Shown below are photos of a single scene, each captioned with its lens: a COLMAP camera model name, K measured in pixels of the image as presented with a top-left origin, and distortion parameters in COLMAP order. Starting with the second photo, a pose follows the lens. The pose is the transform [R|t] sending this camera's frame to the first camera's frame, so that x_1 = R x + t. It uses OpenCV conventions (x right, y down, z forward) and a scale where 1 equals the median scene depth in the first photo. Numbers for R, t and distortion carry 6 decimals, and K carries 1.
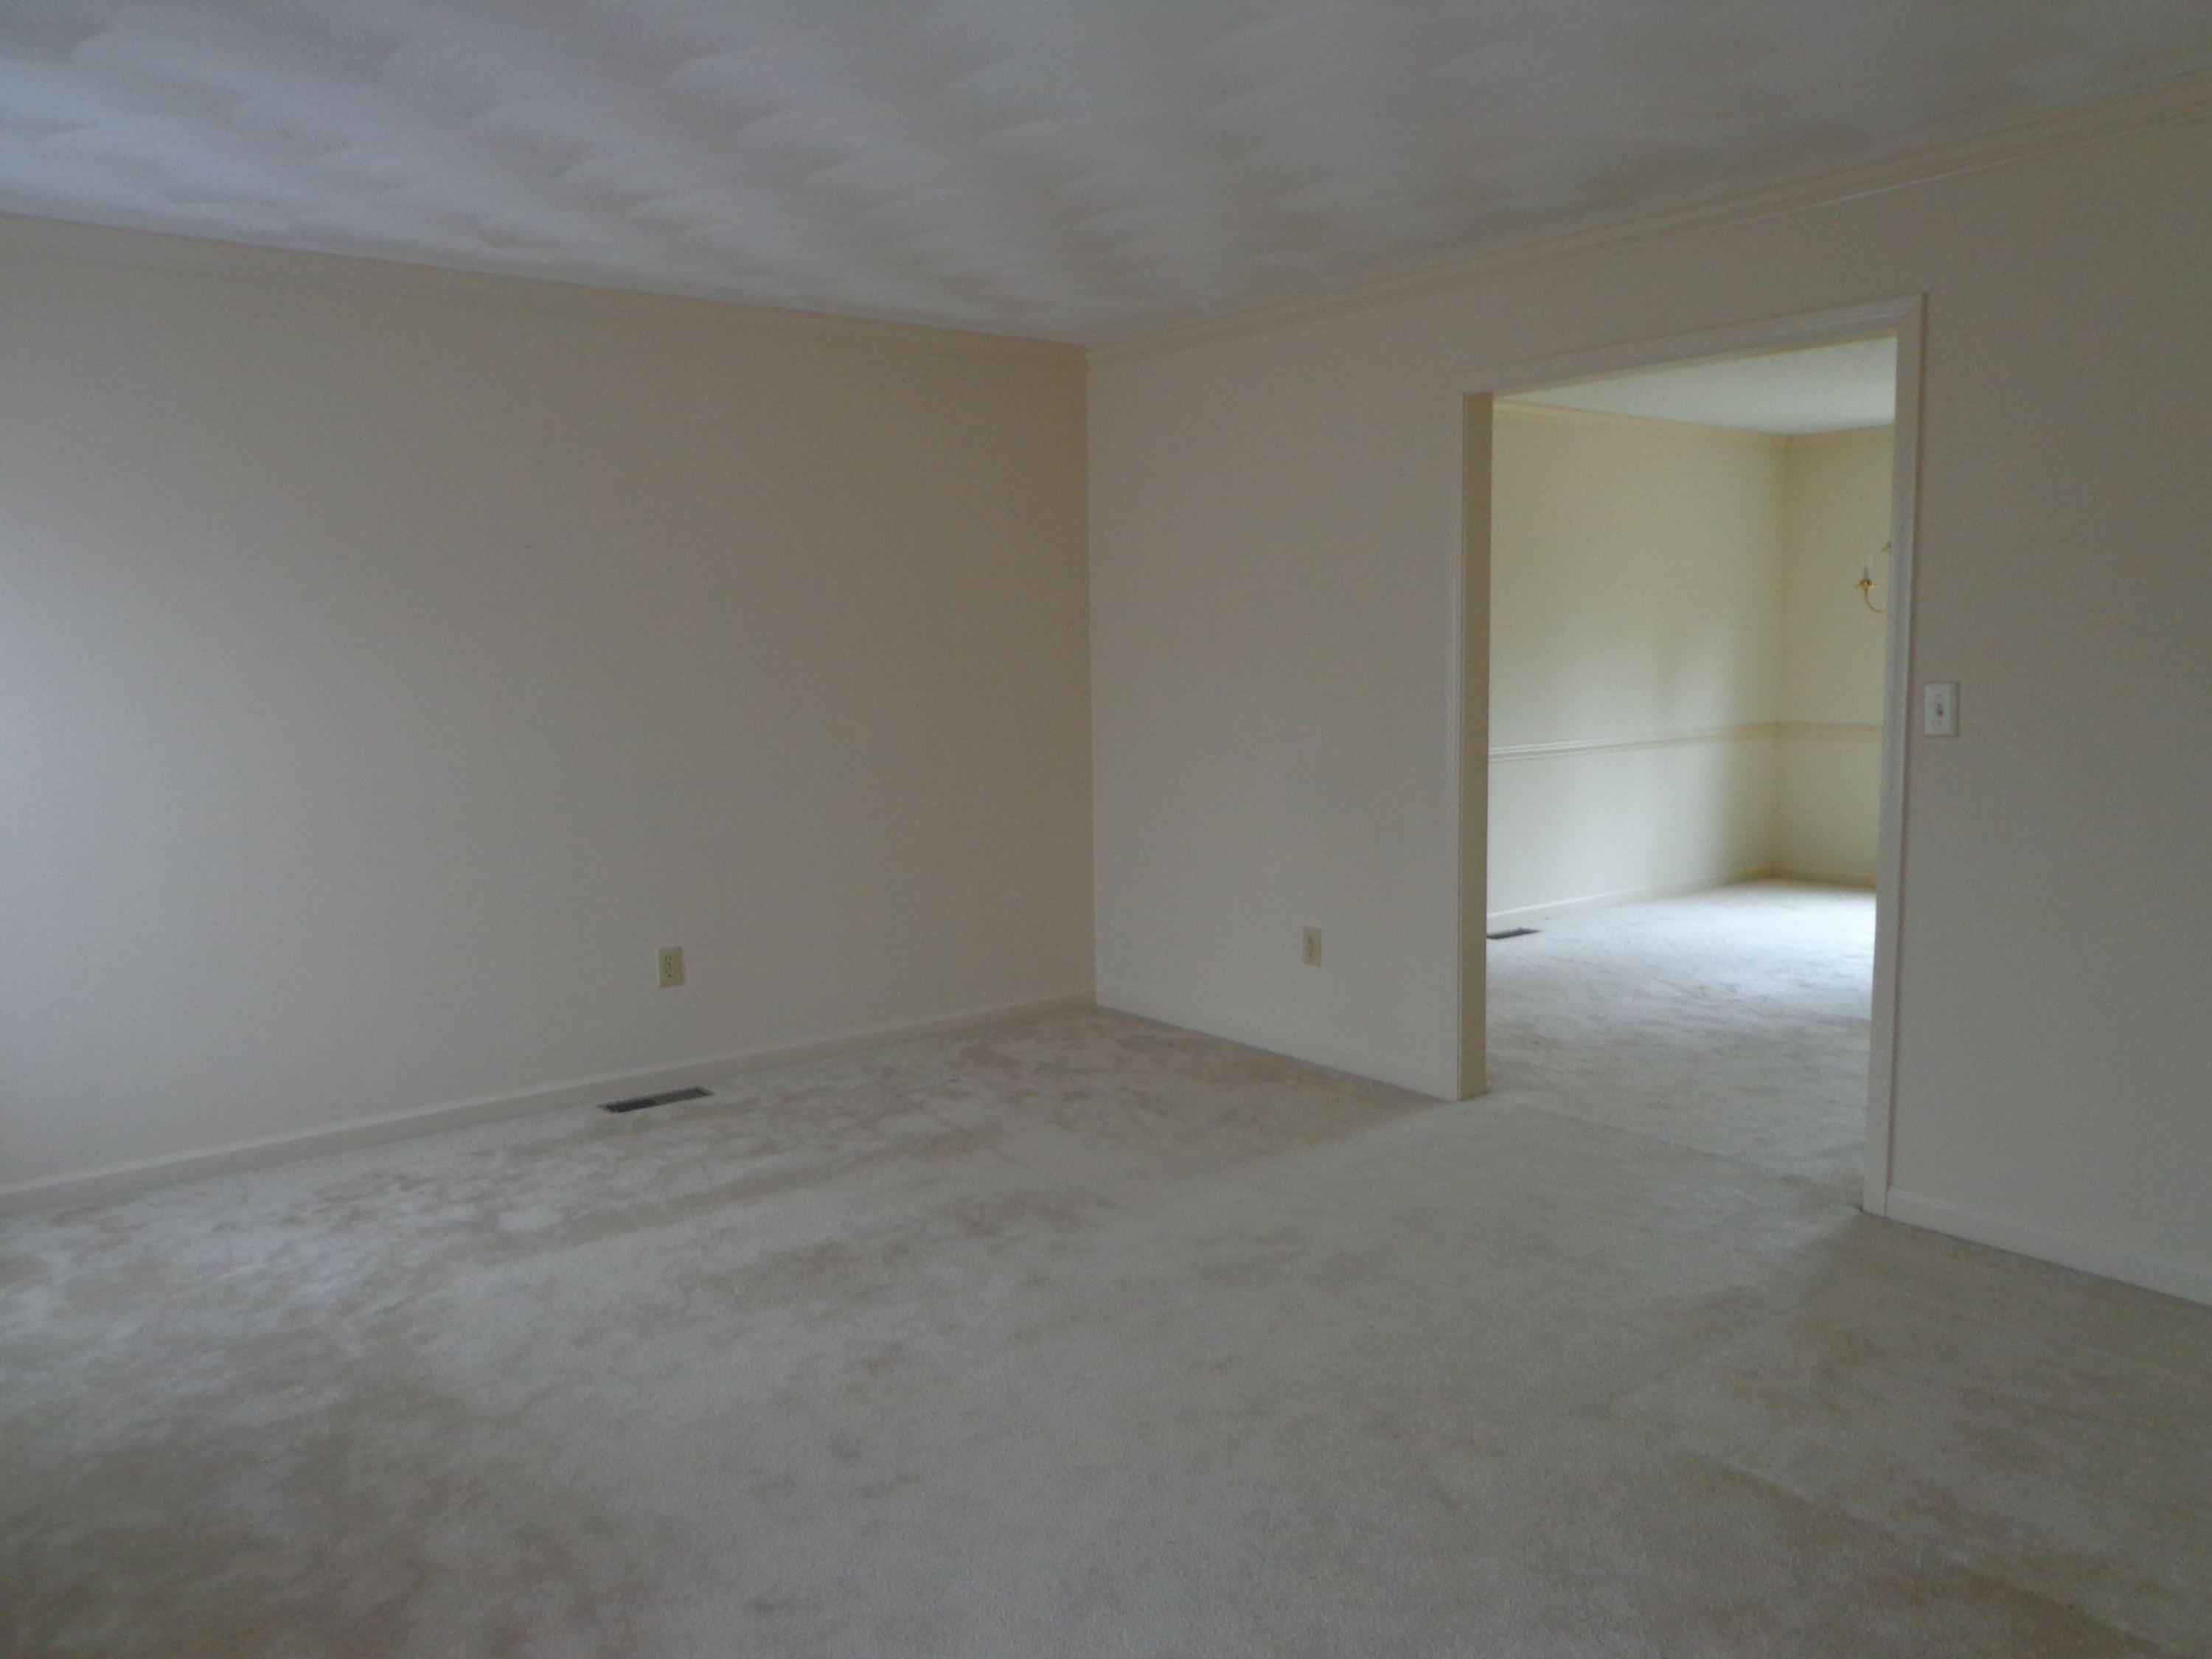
lens RADIAL K [[1631.4, 0, 1109.3], [0, 1631.4, 822.0], [0, 0, 1]] dist [0.001354, 0.004808]
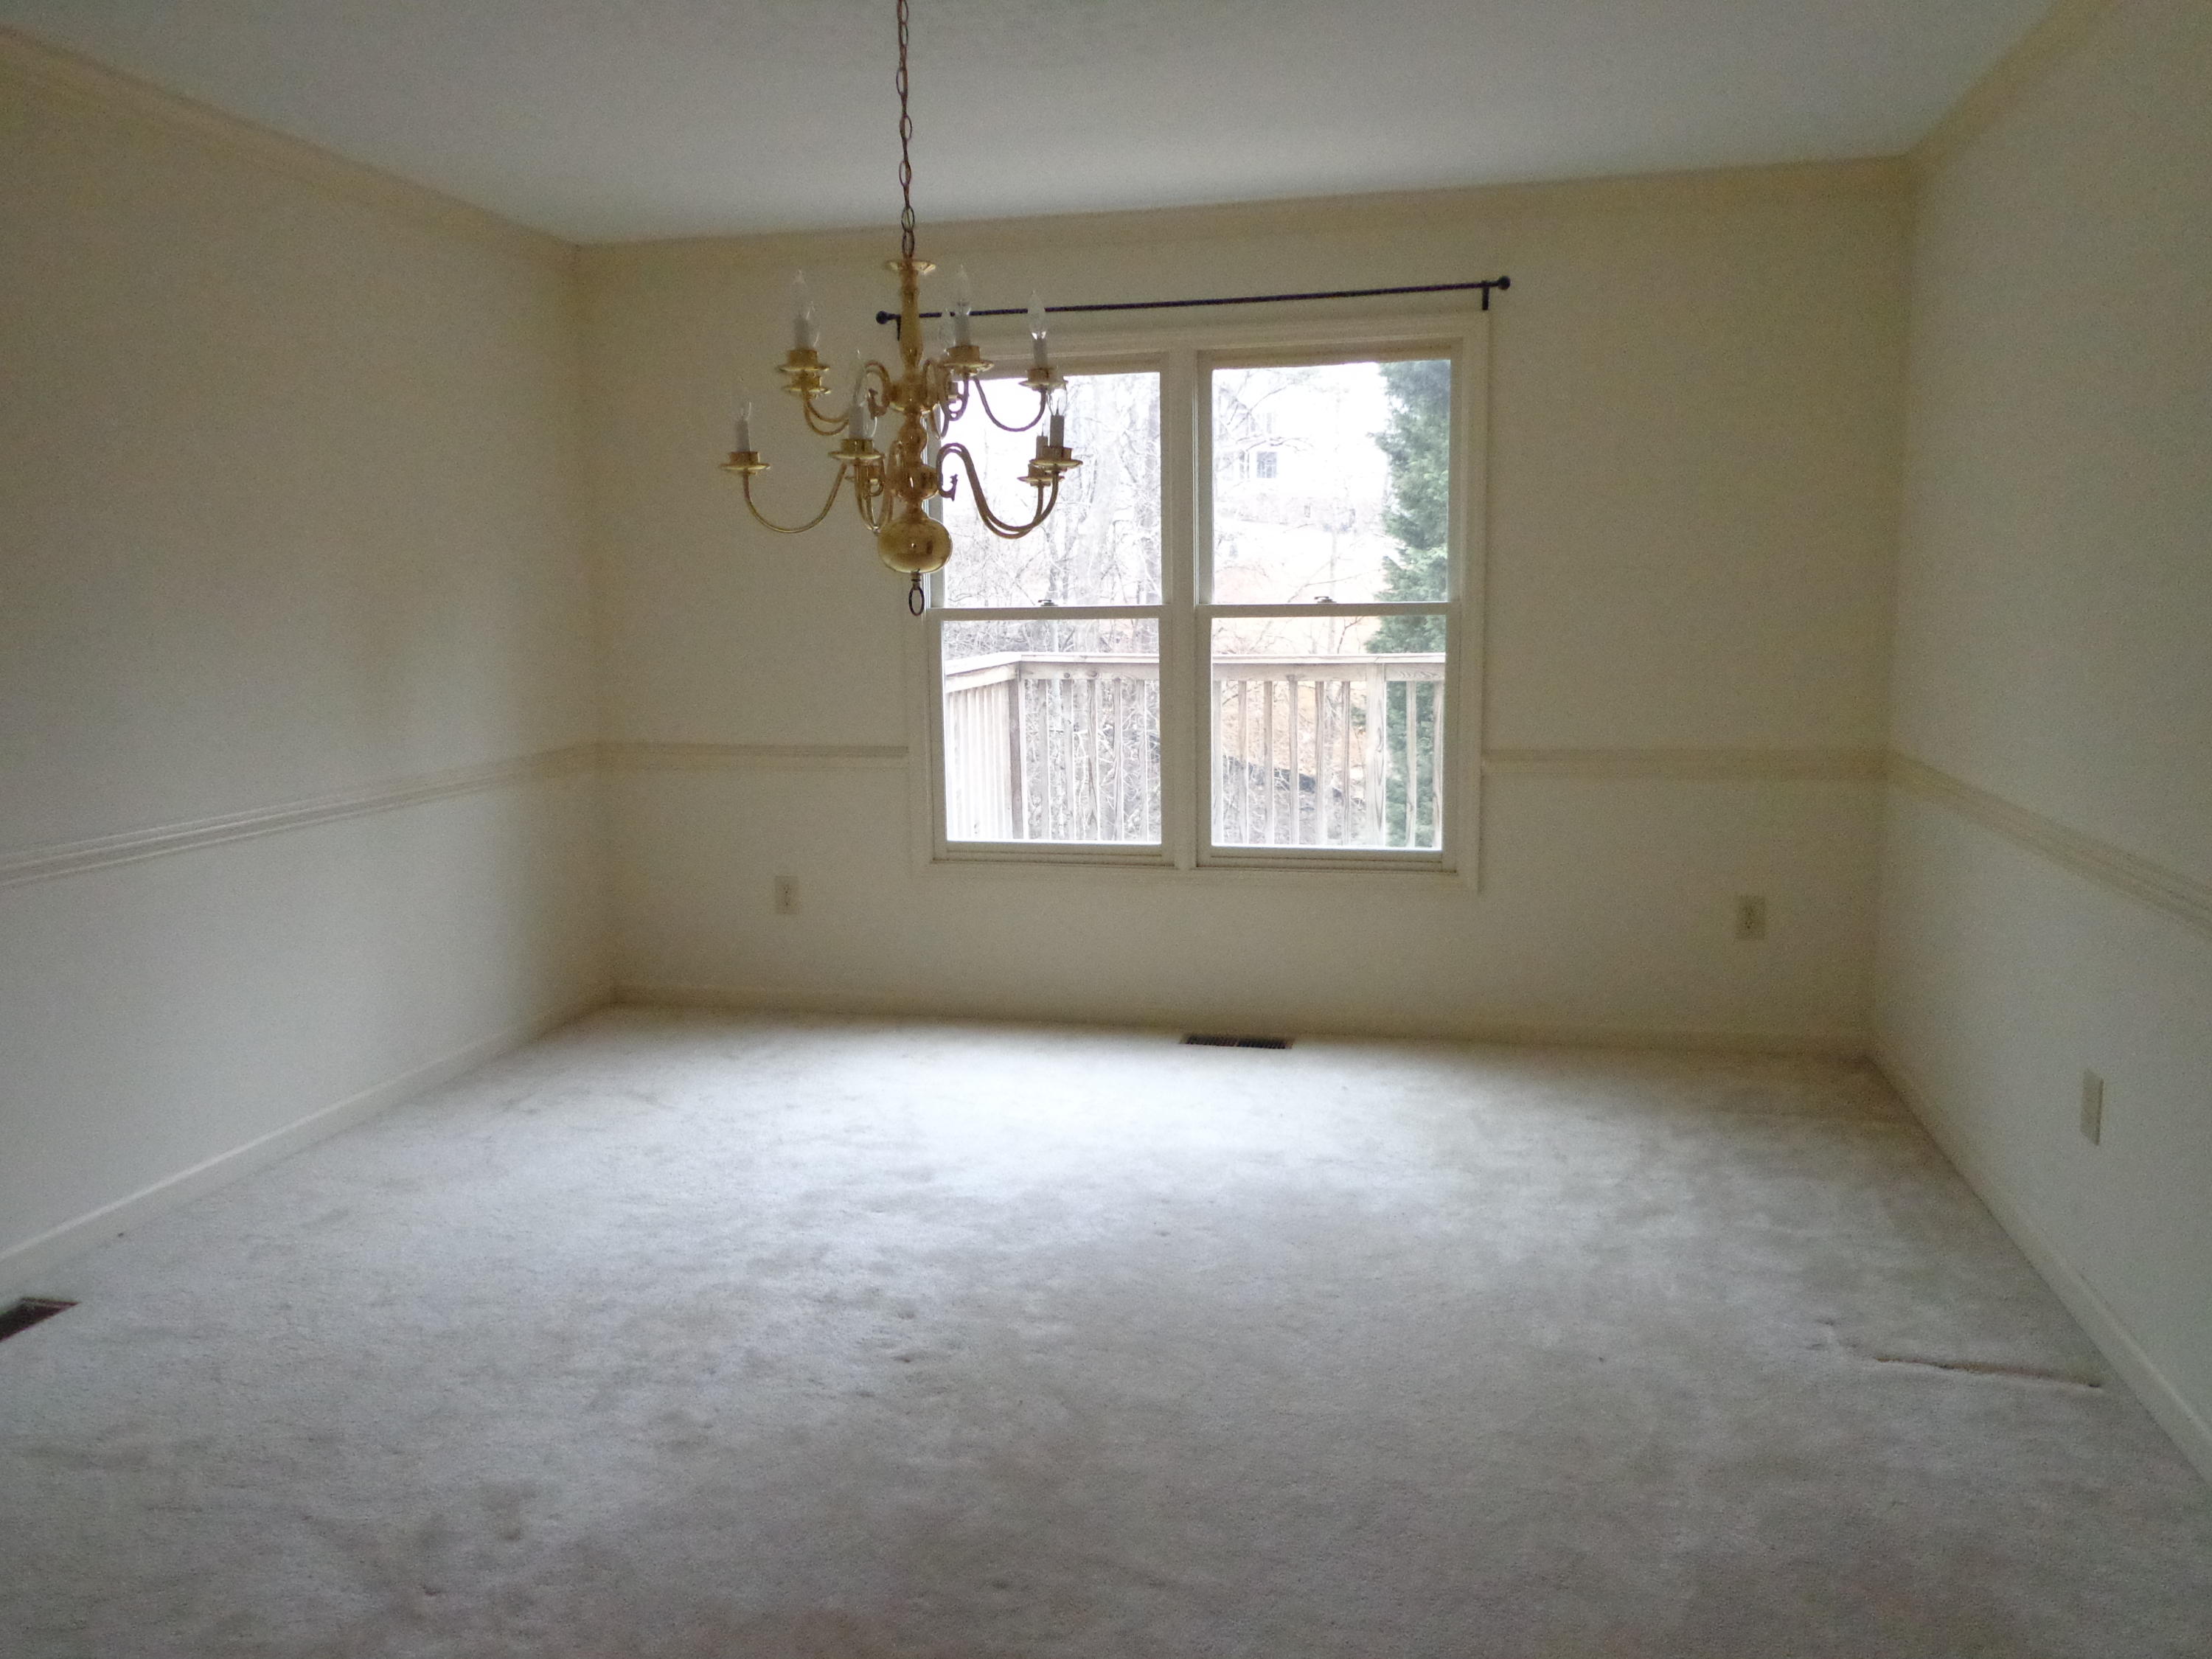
lens RADIAL K [[1631.4, 0, 1104.8], [0, 1631.4, 822.7], [0, 0, 1]] dist [0.001354, 0.004808]
pose [[0.783556, -0.082532, 0.615815, 0.221863], [0.072330, 0.996516, 0.041523, -0.052349], [-0.617096, 0.012006, 0.786796, 0.504368]]
